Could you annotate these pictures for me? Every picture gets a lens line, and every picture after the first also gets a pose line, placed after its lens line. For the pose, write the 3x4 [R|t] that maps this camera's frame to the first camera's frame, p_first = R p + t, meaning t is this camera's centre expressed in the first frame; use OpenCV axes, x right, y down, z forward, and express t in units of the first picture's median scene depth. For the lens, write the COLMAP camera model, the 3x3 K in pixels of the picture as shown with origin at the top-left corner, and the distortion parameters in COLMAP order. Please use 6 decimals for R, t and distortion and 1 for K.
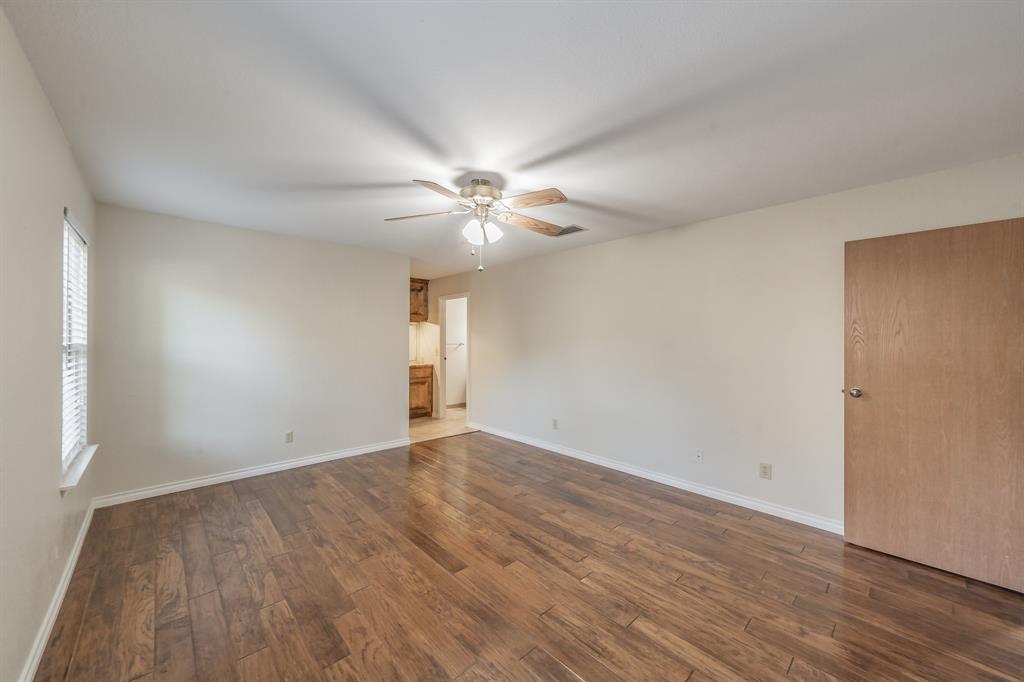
lens RADIAL K [[375.8, 0, 506.0], [0, 375.8, 345.9], [0, 0, 1]] dist [0.007346, 0.000506]
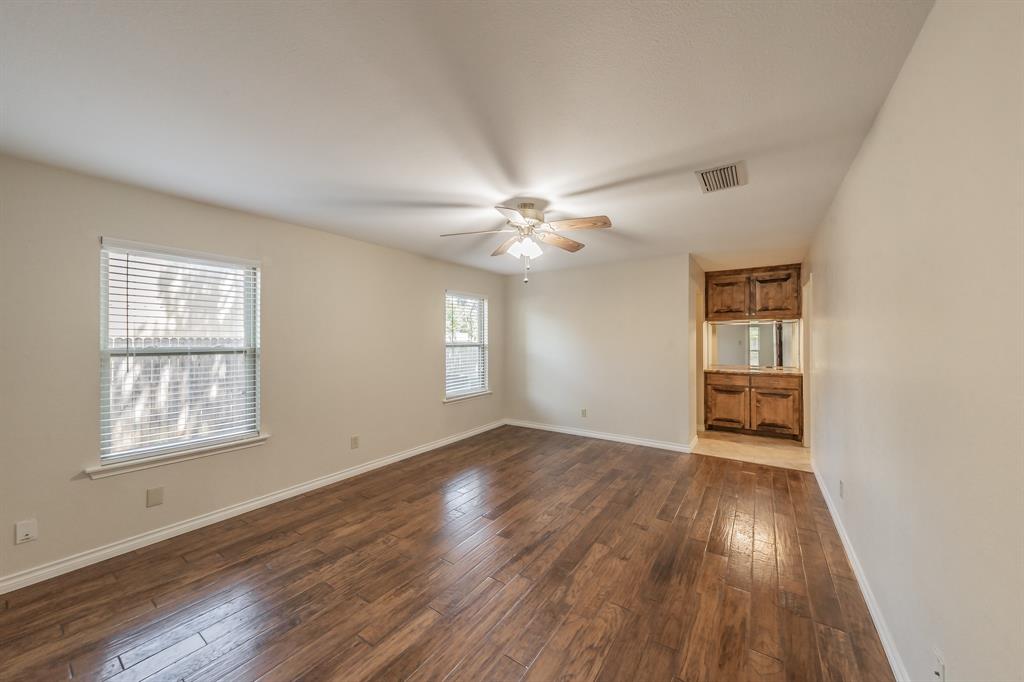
lens RADIAL K [[357.9, 0, 517.4], [0, 357.9, 340.9], [0, 0, 1]] dist [0.003292, 0.000423]
pose [[0.232431, -0.005832, -0.972595, 0.854948], [-0.013041, 0.999873, -0.009112, -0.006637], [0.972525, 0.014802, 0.232326, 0.617268]]
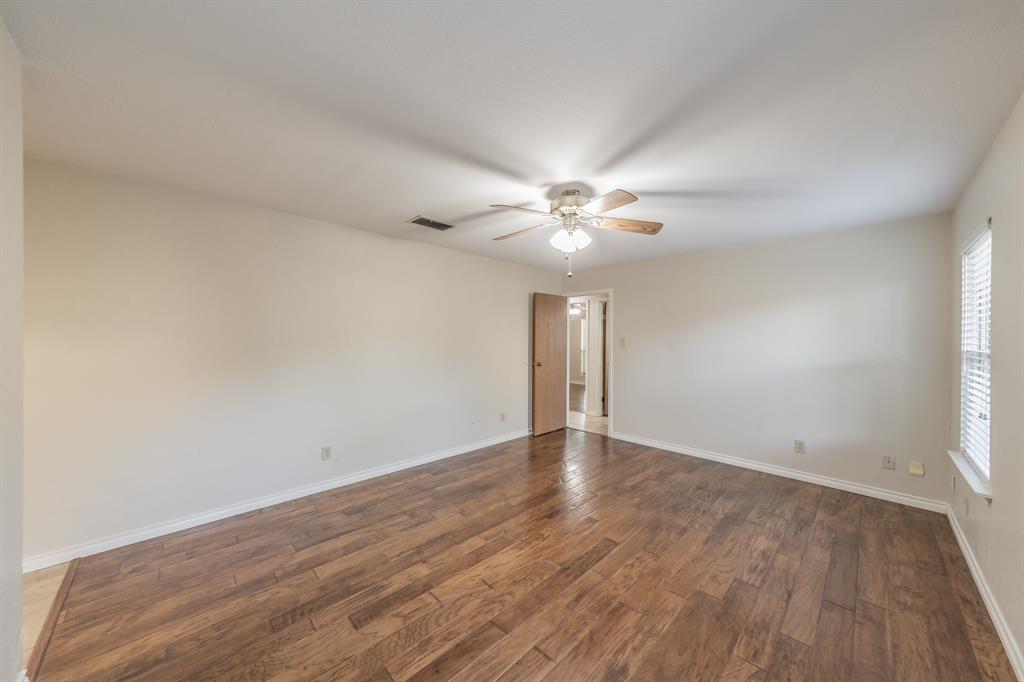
lens RADIAL K [[357.9, 0, 513.6], [0, 357.9, 338.4], [0, 0, 1]] dist [0.003292, 0.000423]
pose [[-0.039637, -0.003582, 0.999208, -0.929456], [0.010691, 0.999935, 0.004009, -0.027197], [-0.999157, 0.010841, -0.039597, 1.031120]]
